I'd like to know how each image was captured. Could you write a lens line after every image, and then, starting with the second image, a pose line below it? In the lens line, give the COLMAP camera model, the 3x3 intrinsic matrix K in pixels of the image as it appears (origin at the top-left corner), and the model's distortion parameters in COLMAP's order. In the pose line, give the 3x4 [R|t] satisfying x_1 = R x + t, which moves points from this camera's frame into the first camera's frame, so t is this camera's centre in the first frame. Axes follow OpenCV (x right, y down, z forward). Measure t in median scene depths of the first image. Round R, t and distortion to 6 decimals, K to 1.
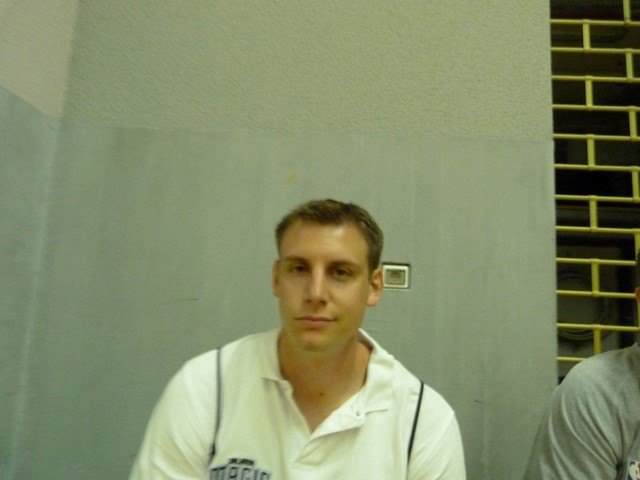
lens RADIAL K [[476.7, 0, 319.7], [0, 476.7, 239.1], [0, 0, 1]] dist [-0.044057, 0.028774]
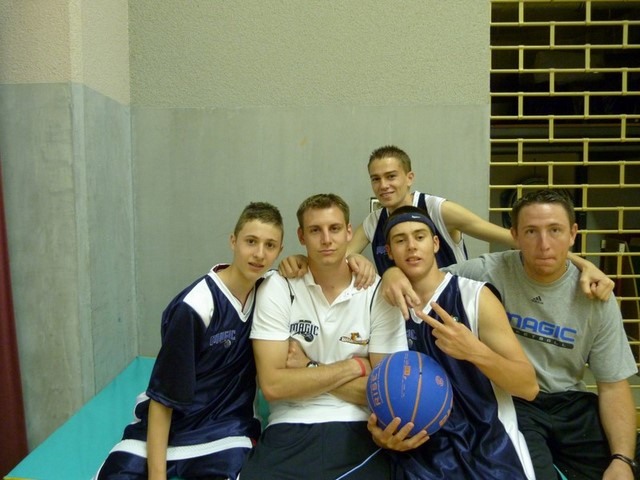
lens RADIAL K [[476.5, 0, 319.2], [0, 476.5, 239.1], [0, 0, 1]] dist [-0.042706, 0.027099]
pose [[0.997930, -0.059649, 0.024020, -0.065326], [0.053445, 0.977094, 0.205986, -0.129860], [-0.035757, -0.204276, 0.978260, -0.425000]]
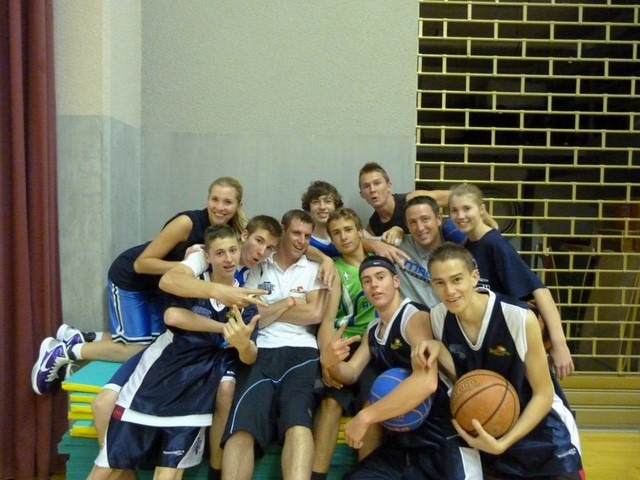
lens RADIAL K [[482.3, 0, 321.9], [0, 482.3, 239.7], [0, 0, 1]] dist [-0.029300, 0.003991]
pose [[0.997715, -0.035815, 0.057287, 0.005819], [0.023723, 0.979651, 0.199303, -0.189372], [-0.063259, -0.197489, 0.978262, -0.878125]]
